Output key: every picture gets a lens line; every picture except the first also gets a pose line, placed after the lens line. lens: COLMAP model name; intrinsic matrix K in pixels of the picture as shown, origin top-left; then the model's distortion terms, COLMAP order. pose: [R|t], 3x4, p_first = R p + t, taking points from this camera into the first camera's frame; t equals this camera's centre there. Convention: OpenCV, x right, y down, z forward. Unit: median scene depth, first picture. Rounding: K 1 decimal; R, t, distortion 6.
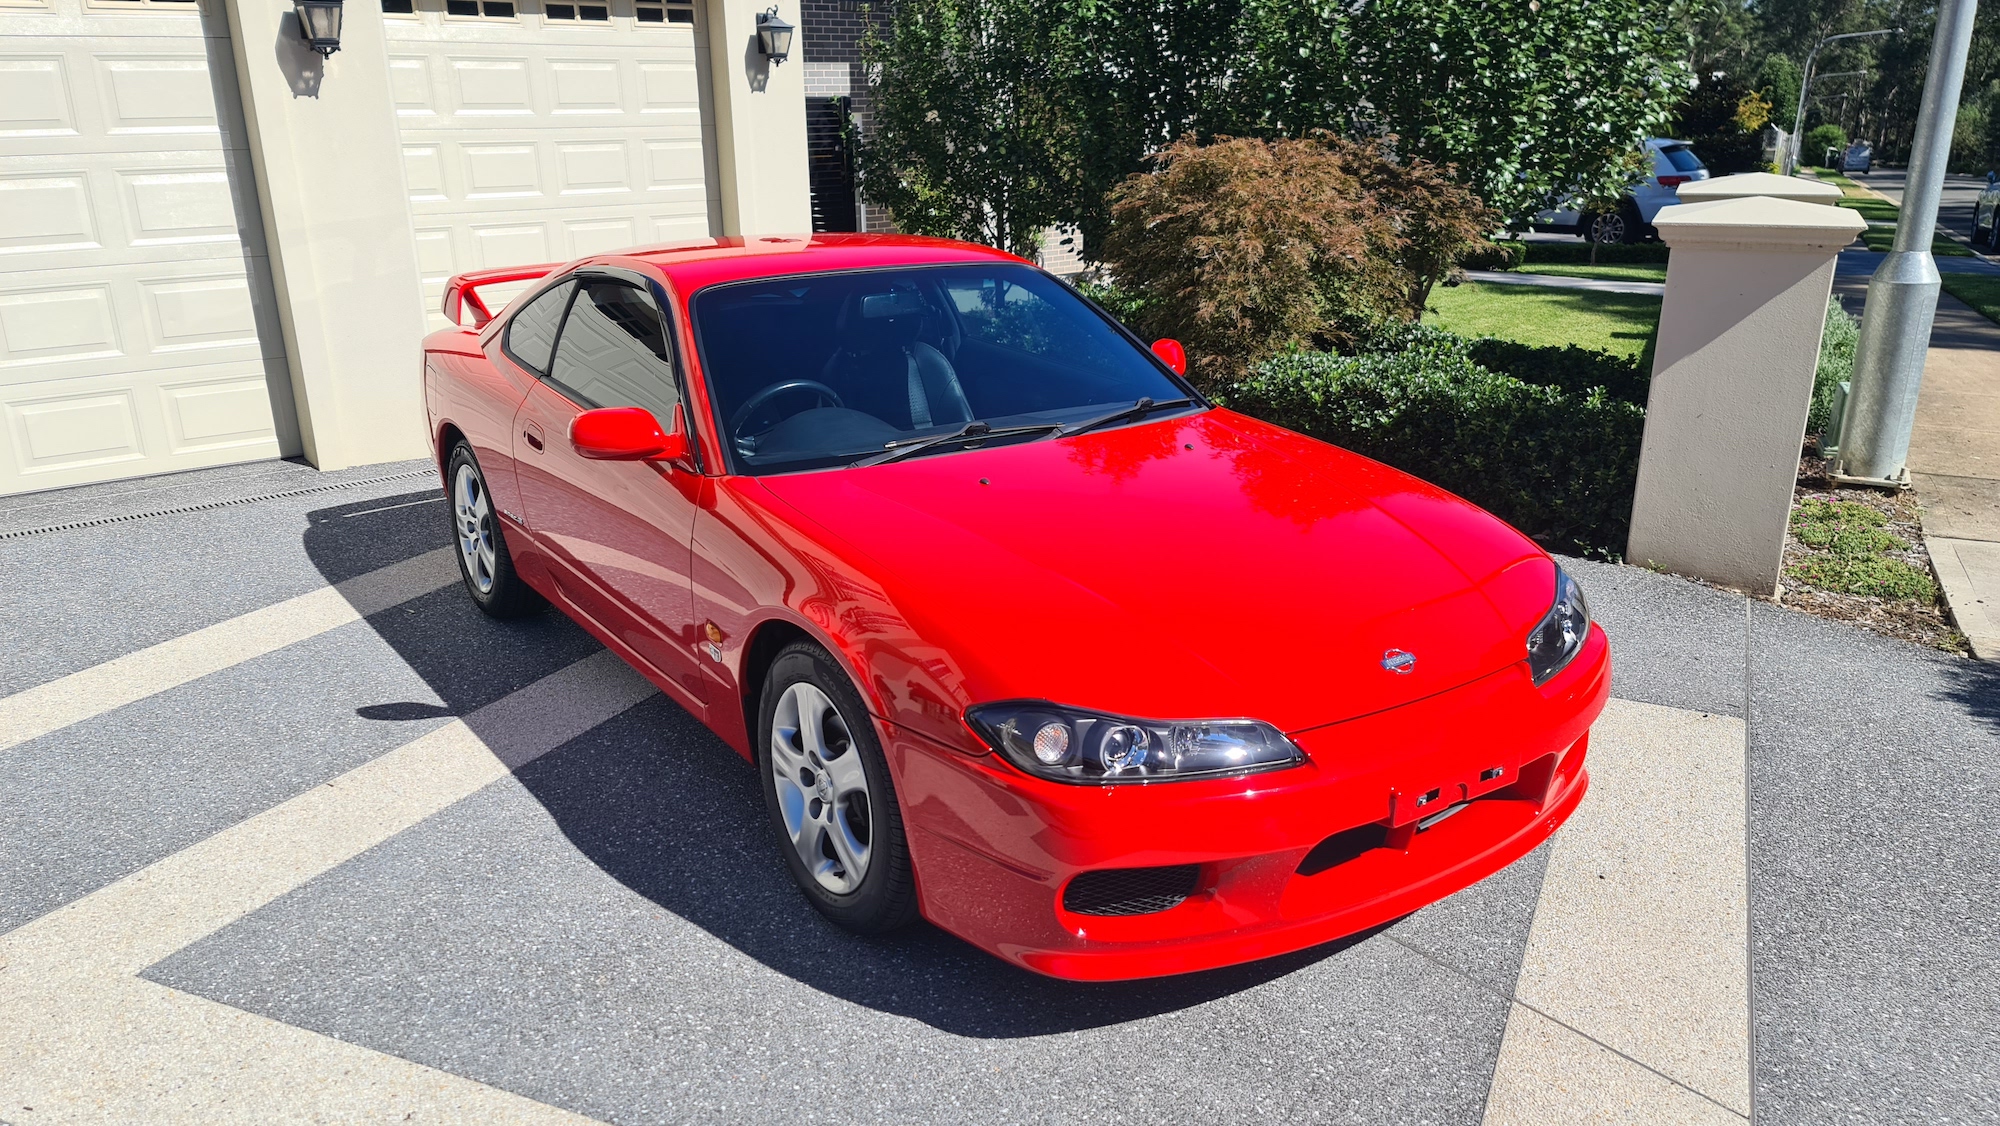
lens RADIAL K [[1471.5, 0, 1006.0], [0, 1471.5, 583.0], [0, 0, 1]] dist [0.057244, -0.005513]
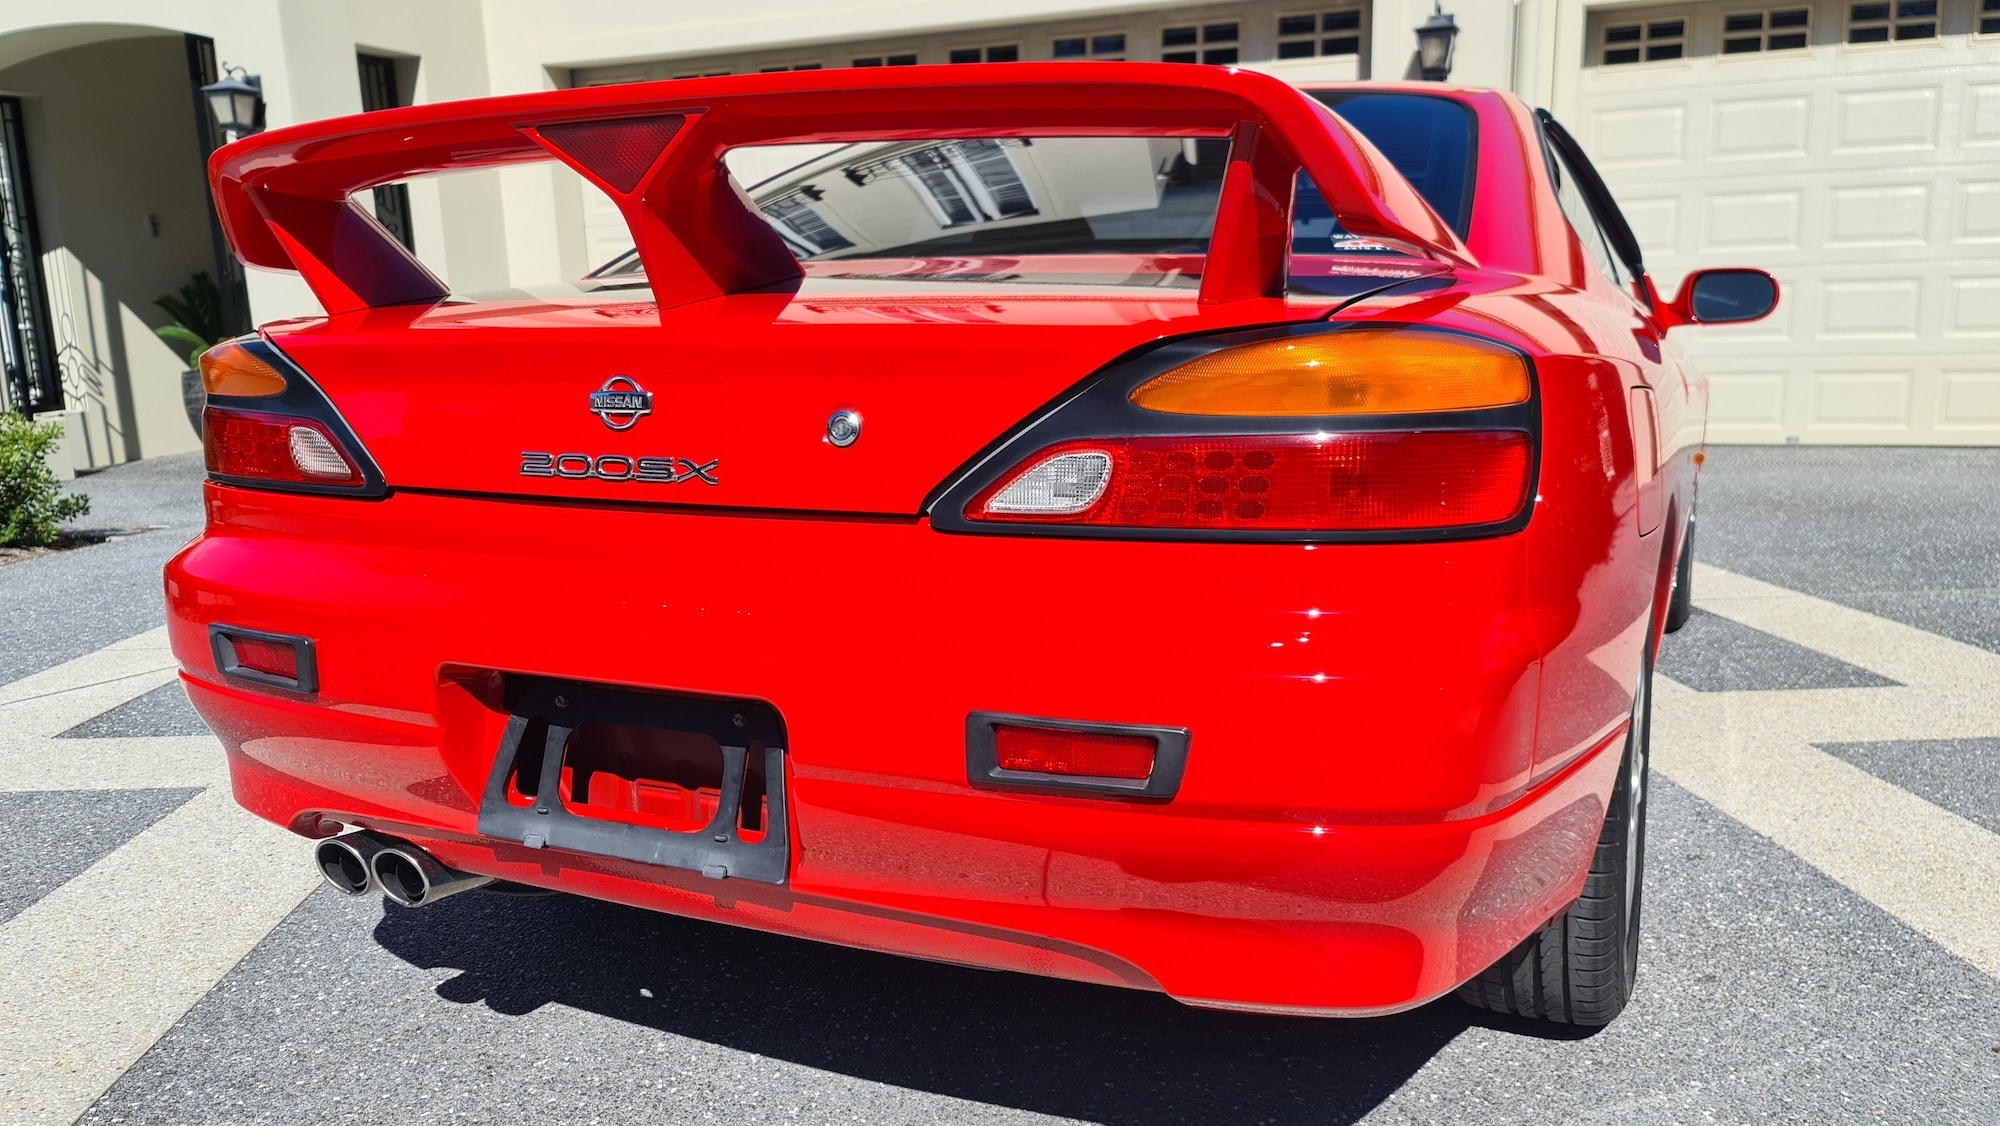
lens RADIAL K [[1475.8, 0, 1002.5], [0, 1475.8, 576.0], [0, 0, 1]] dist [0.068227, -0.050463]
pose [[0.499731, 0.157849, -0.851676, 0.399005], [-0.254989, 0.966493, 0.029512, 0.023862], [0.827798, 0.202420, 0.523236, 0.356135]]
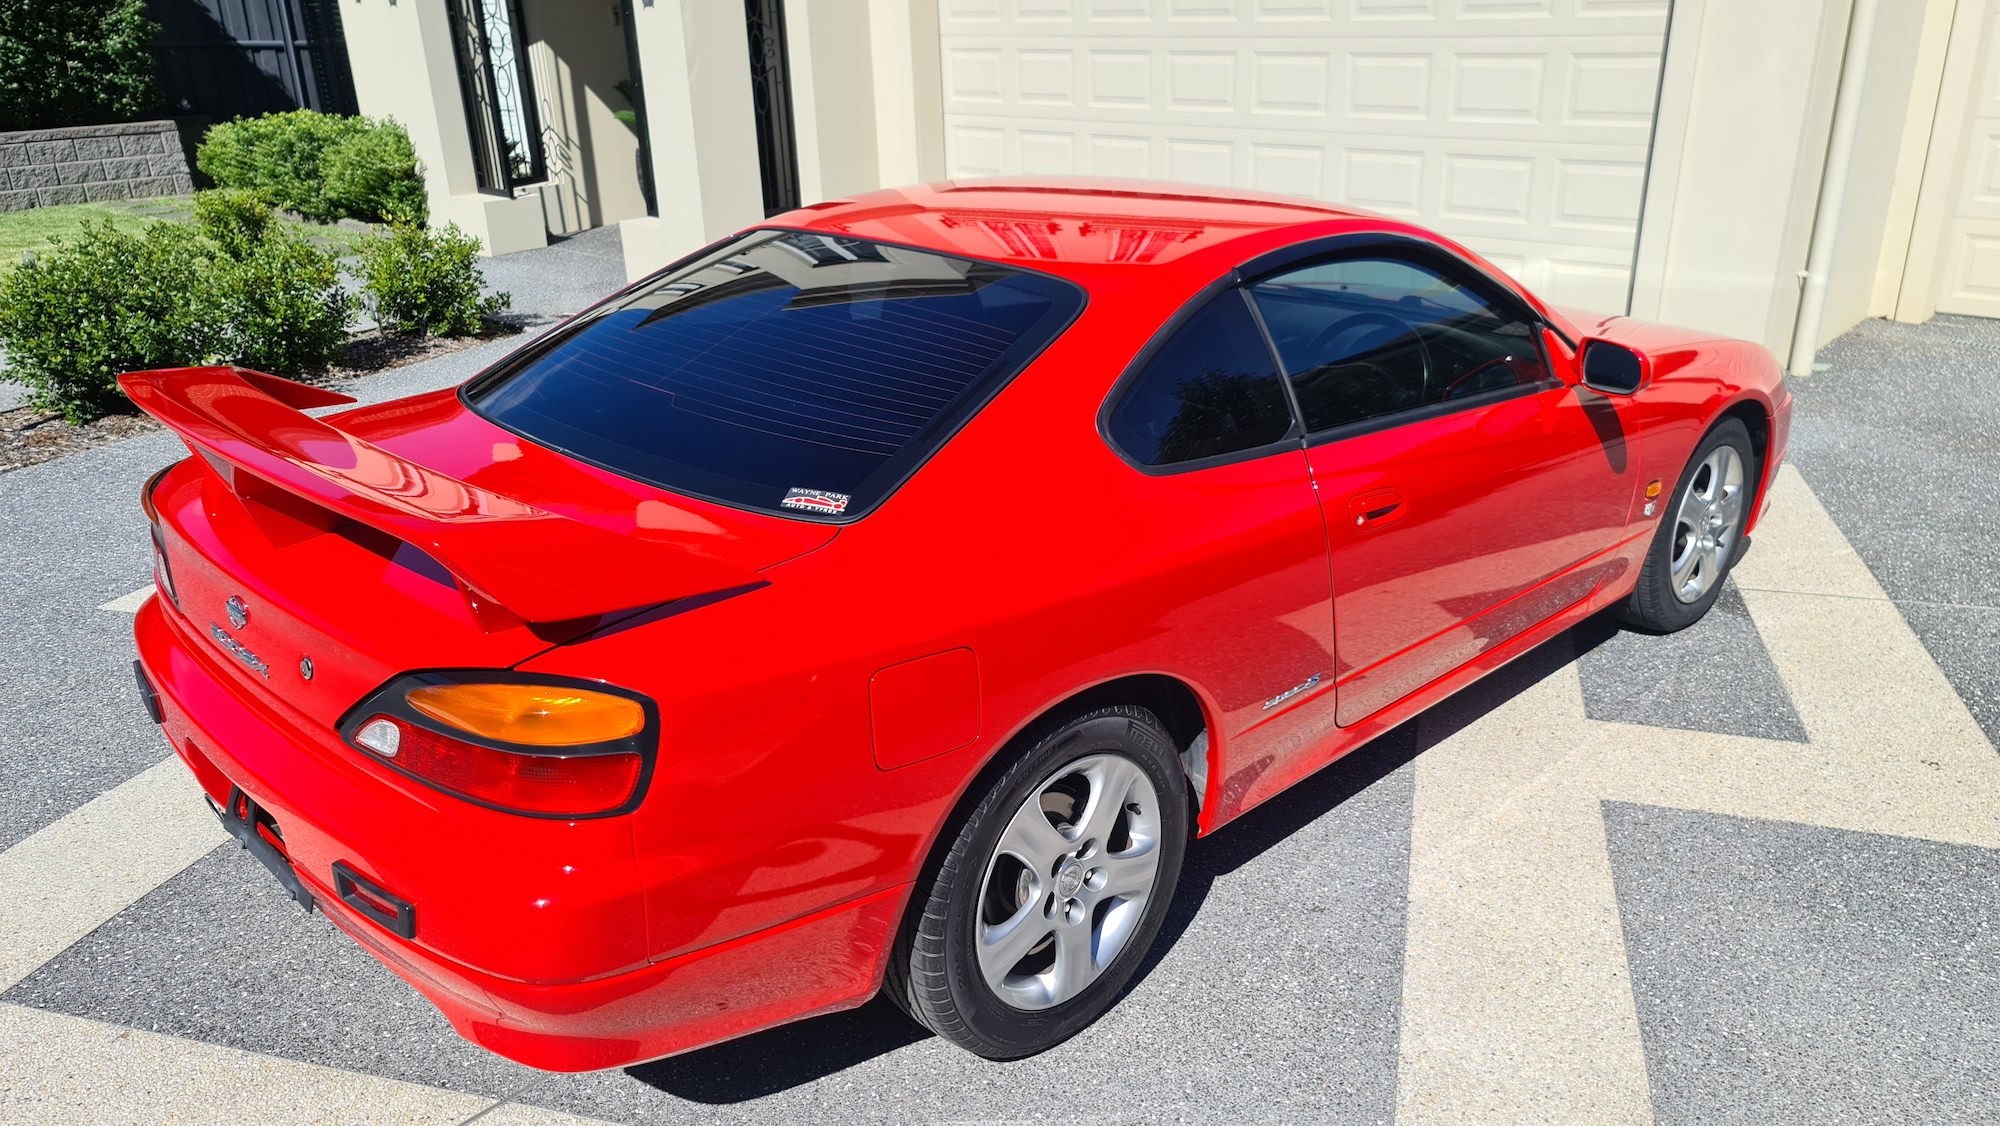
lens RADIAL K [[1462.3, 0, 1029.6], [0, 1462.3, 584.6], [0, 0, 1]] dist [0.111216, -0.117463]
pose [[0.185466, 0.370255, -0.910227, 0.555712], [-0.295984, 0.904328, 0.307546, -0.175650], [0.937014, 0.212374, 0.277312, 0.515536]]
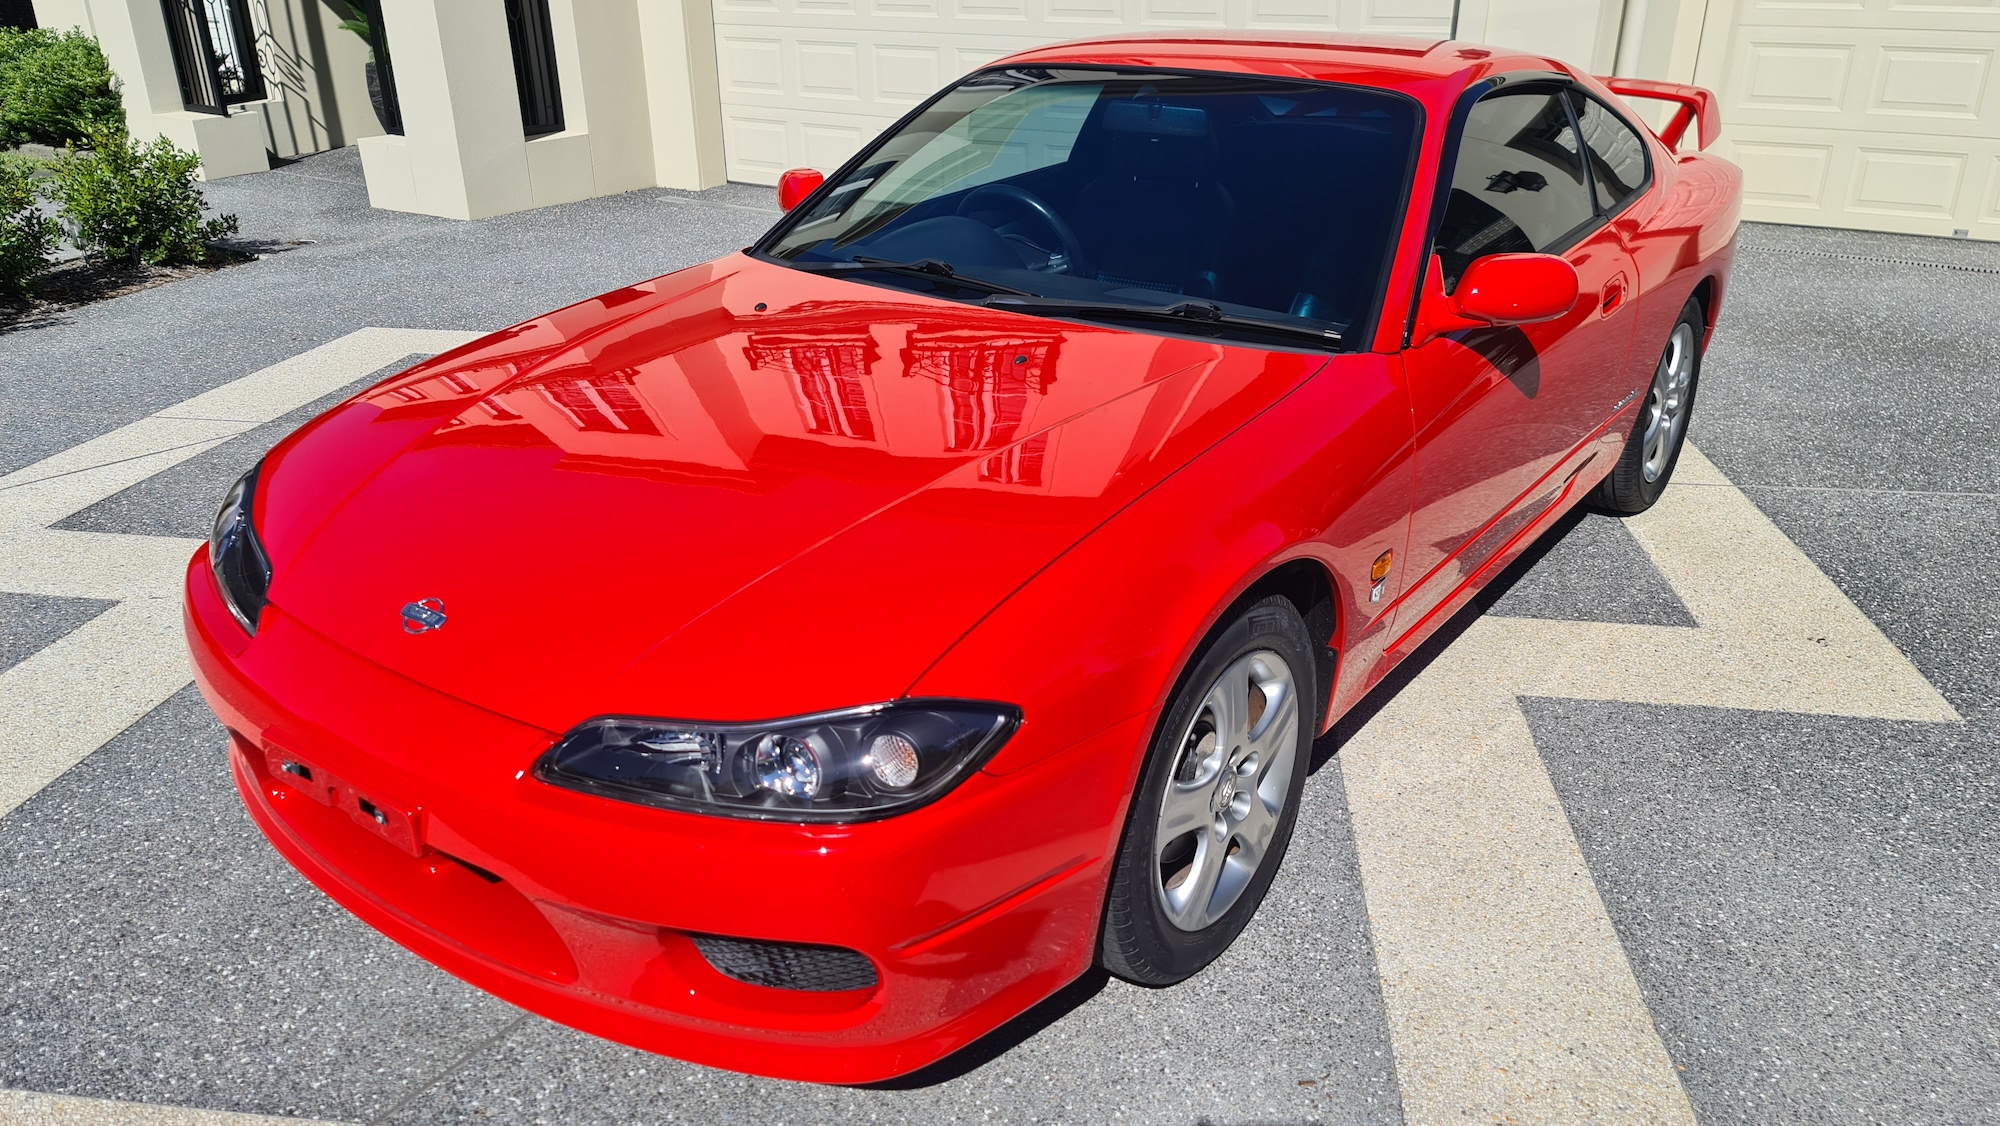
lens RADIAL K [[1460.2, 0, 997.0], [0, 1460.2, 566.0], [0, 0, 1]] dist [0.112393, -0.119687]
pose [[0.326181, 0.383083, -0.864207, 0.496501], [-0.297934, 0.909275, 0.290611, -0.133173], [0.897130, 0.162684, 0.410722, 0.489330]]
